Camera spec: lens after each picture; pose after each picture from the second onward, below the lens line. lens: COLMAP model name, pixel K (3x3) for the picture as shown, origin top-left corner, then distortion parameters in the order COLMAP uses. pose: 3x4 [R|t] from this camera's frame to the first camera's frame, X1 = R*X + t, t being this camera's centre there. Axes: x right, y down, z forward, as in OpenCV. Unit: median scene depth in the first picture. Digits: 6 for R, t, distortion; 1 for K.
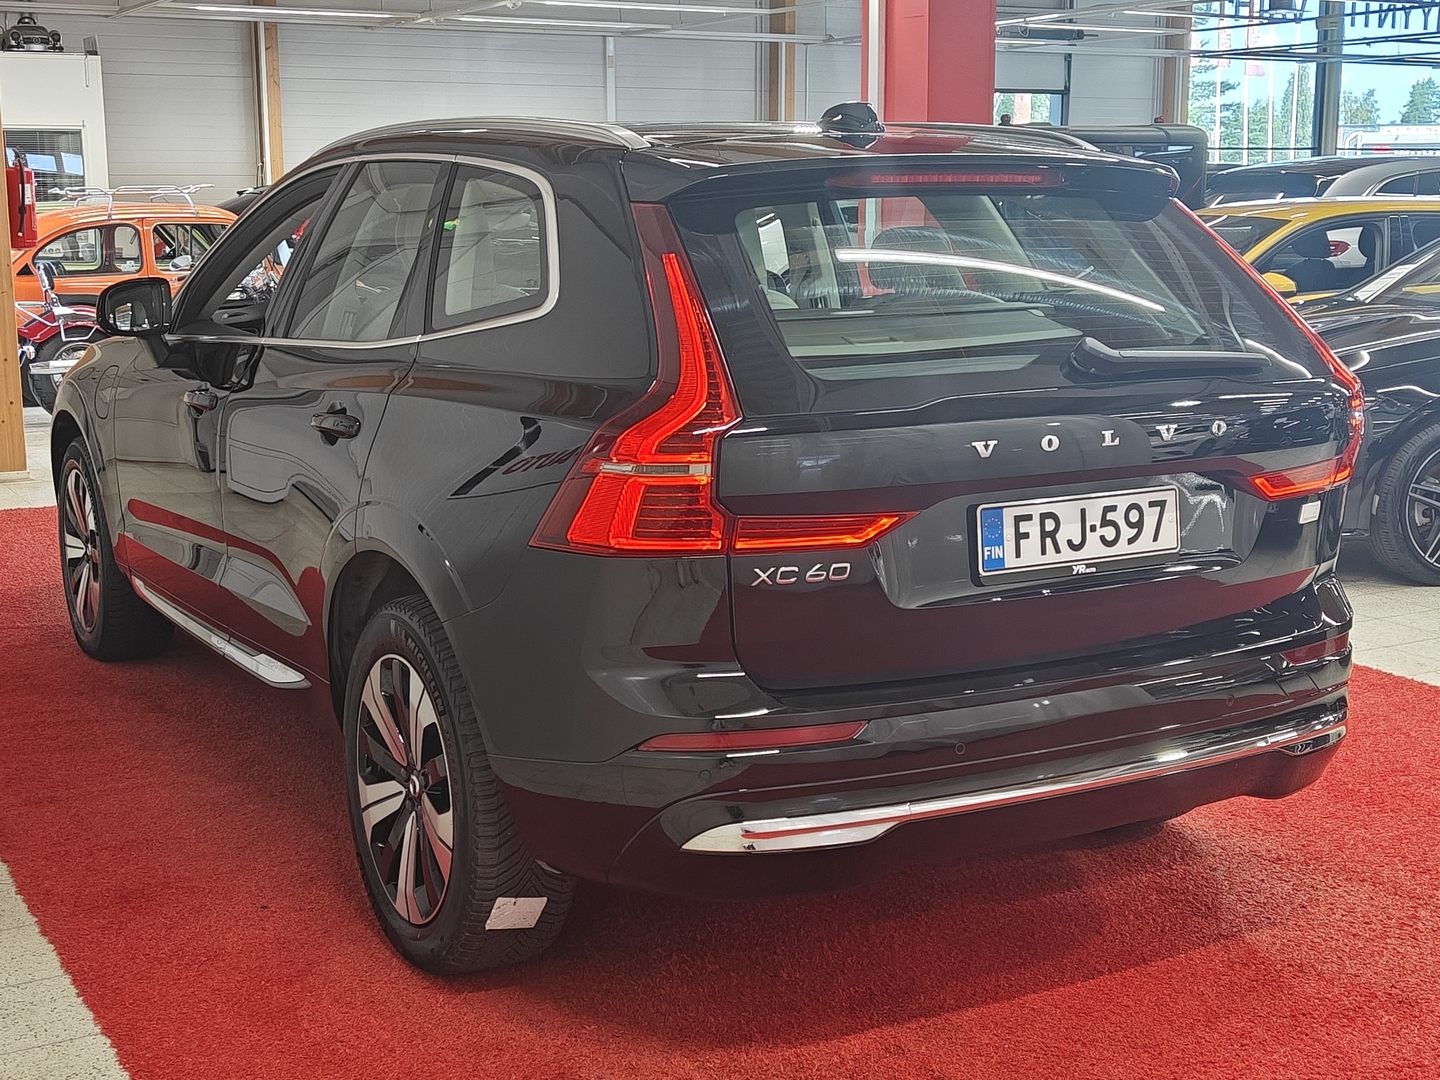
lens RADIAL K [[1901.4, 0, 720.0], [0, 1901.4, 540.0], [0, 0, 1]] dist [0.035869, -0.026128]
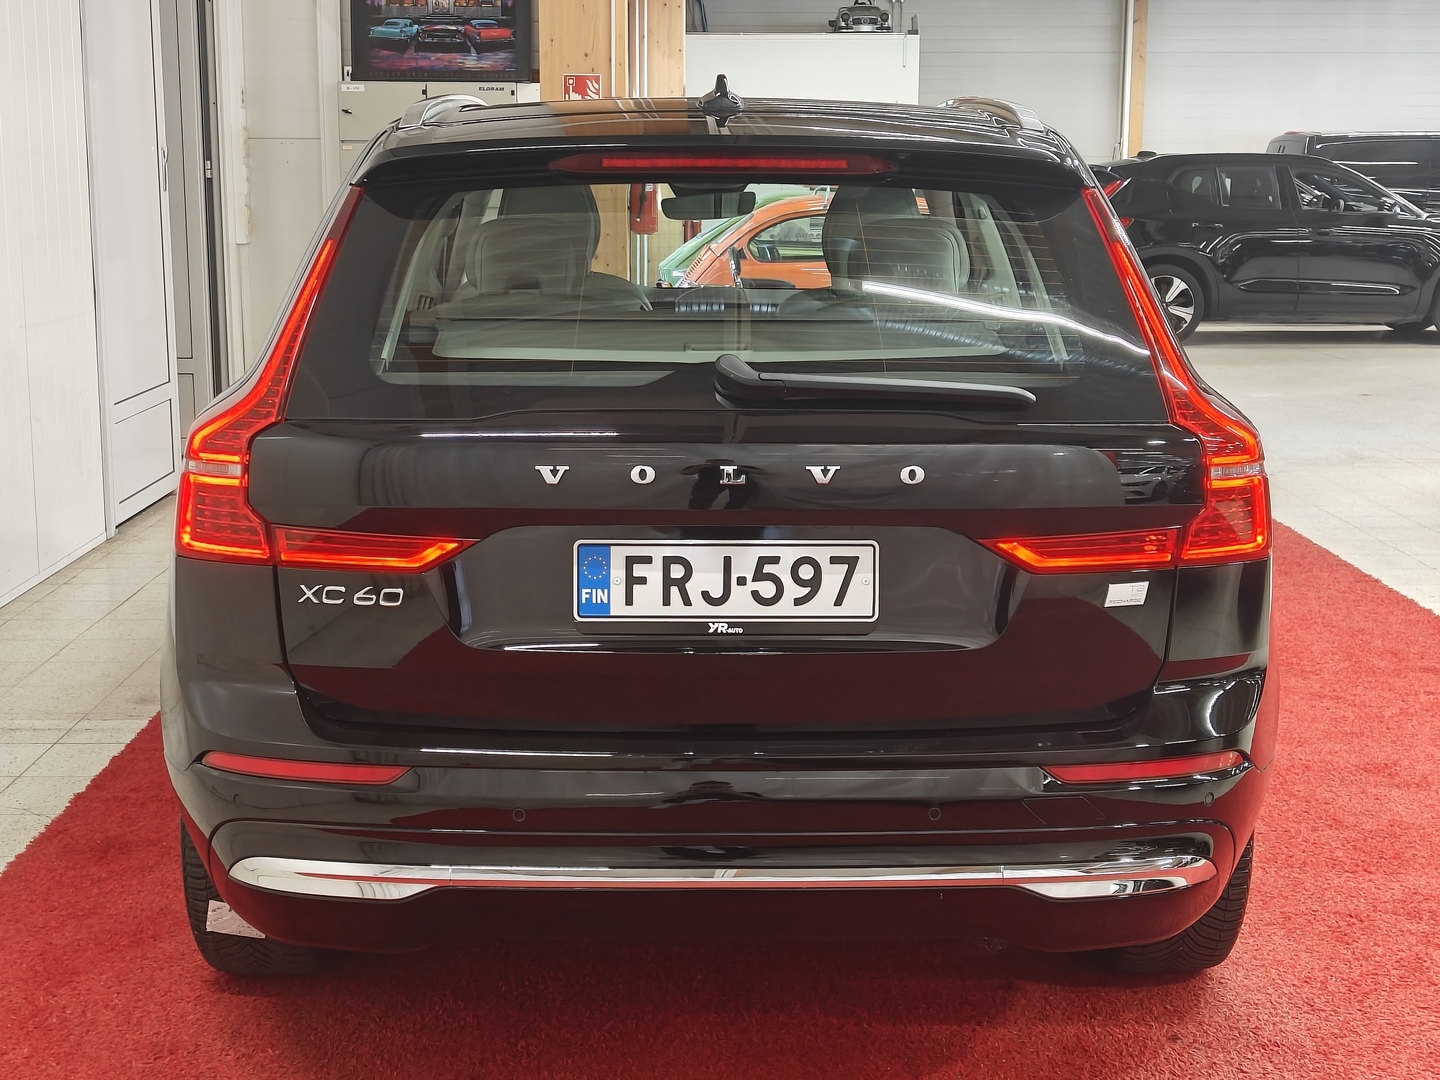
lens RADIAL K [[2046.6, 0, 720.0], [0, 2046.6, 540.0], [0, 0, 1]] dist [0.038093, 0.022942]
pose [[0.882817, 0.090943, -0.460828, 0.606071], [-0.093023, 0.995497, 0.018251, -0.040069], [0.460413, 0.026755, 0.887302, 0.196929]]
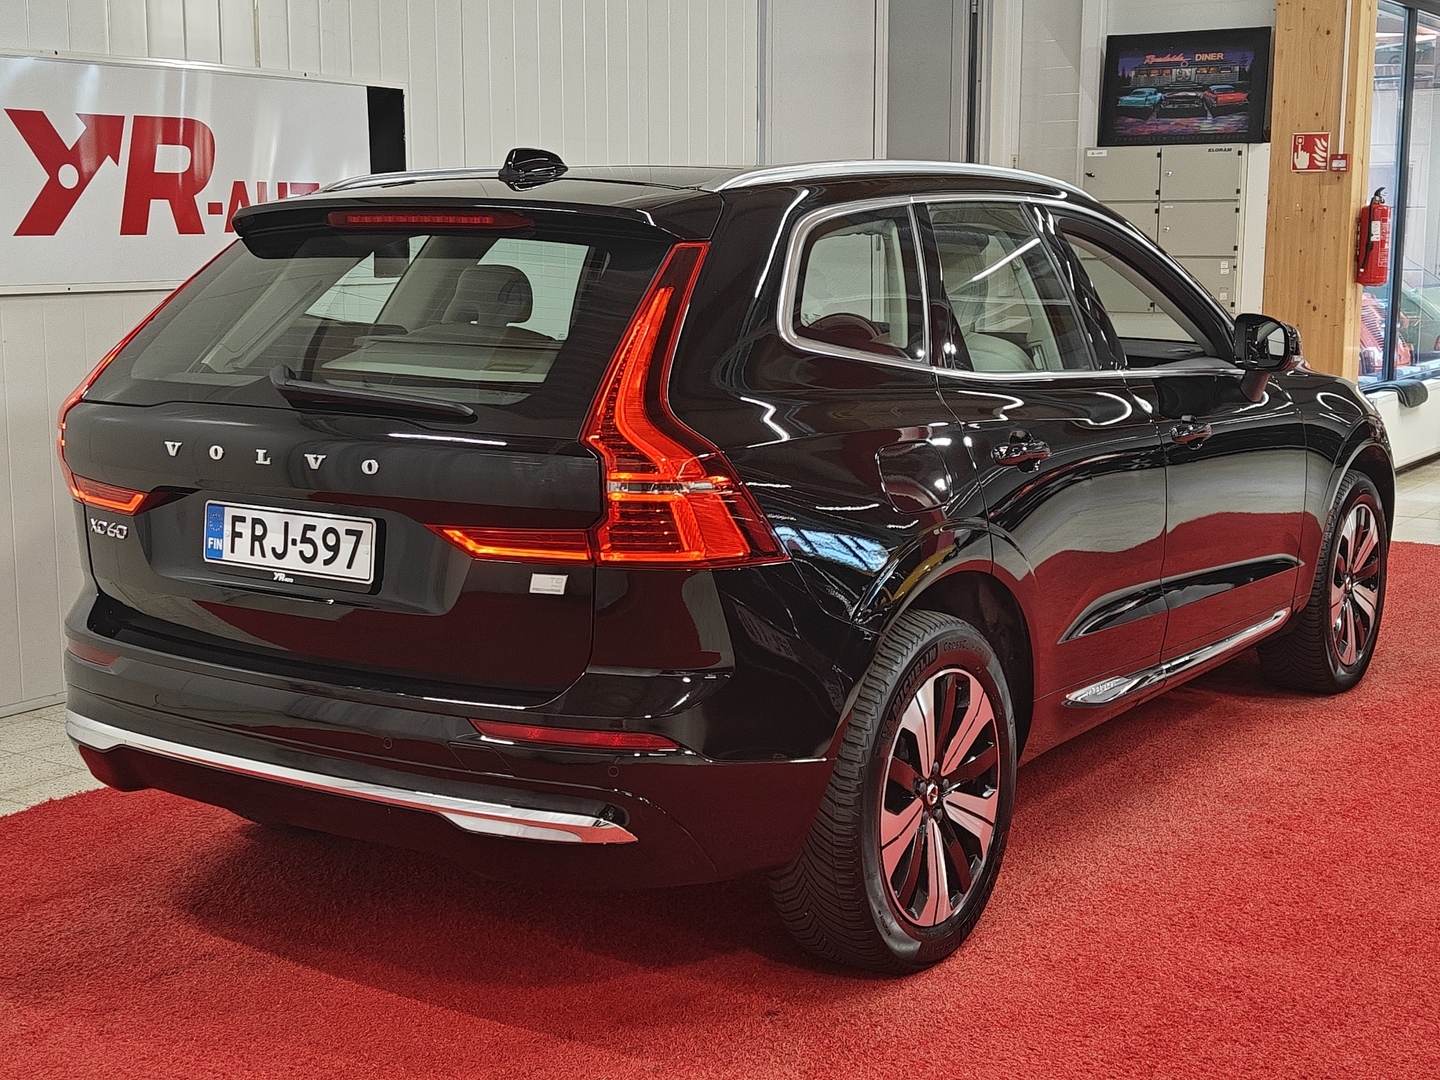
lens RADIAL K [[1934.4, 0, 720.0], [0, 1934.4, 540.0], [0, 0, 1]] dist [0.030357, 0.023207]
pose [[0.458890, 0.146220, -0.876379, 1.278835], [-0.164299, 0.983319, 0.078032, -0.133718], [0.873170, 0.108180, 0.475259, 0.694438]]
